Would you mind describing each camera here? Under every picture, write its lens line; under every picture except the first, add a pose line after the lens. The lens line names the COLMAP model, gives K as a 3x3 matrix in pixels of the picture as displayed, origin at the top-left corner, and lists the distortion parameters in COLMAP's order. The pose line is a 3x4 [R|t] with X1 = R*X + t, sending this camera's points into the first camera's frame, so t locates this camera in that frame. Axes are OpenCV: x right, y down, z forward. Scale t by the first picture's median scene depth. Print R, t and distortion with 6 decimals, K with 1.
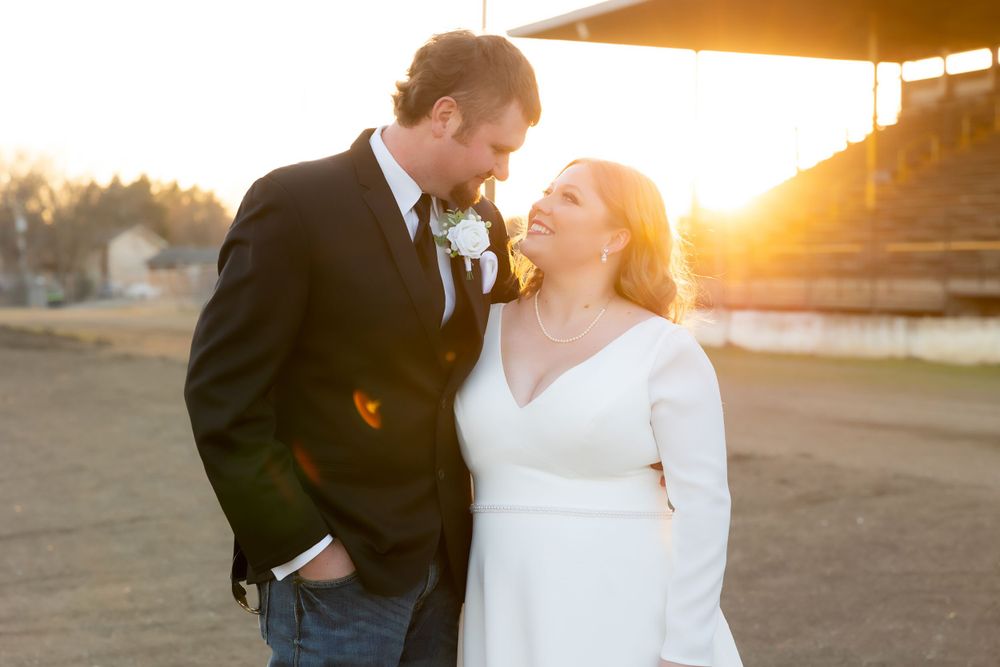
lens RADIAL K [[1880.8, 0, 500.4], [0, 1880.8, 298.3], [0, 0, 1]] dist [0.056126, 0.082582]
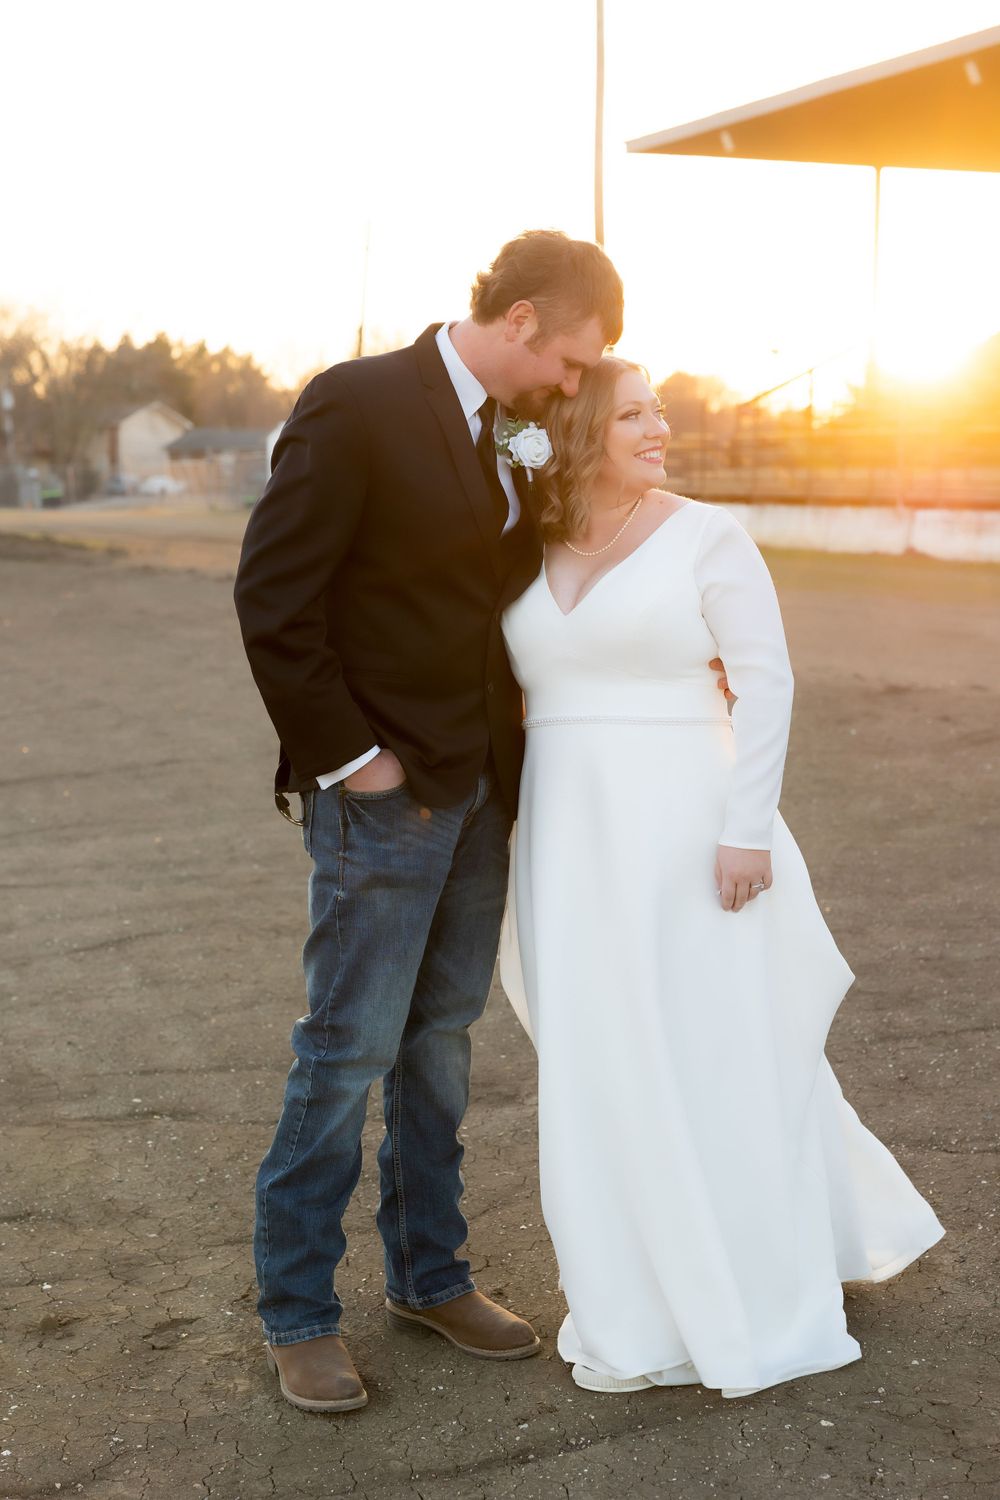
lens RADIAL K [[2504.7, 0, 470.4], [0, 2504.7, 752.1], [0, 0, 1]] dist [0.080181, 0.172183]
pose [[0.997864, 0.002853, -0.065271, 0.015247], [0.003865, 0.994718, 0.102573, -0.001112], [0.065219, -0.102606, 0.992582, -0.098842]]
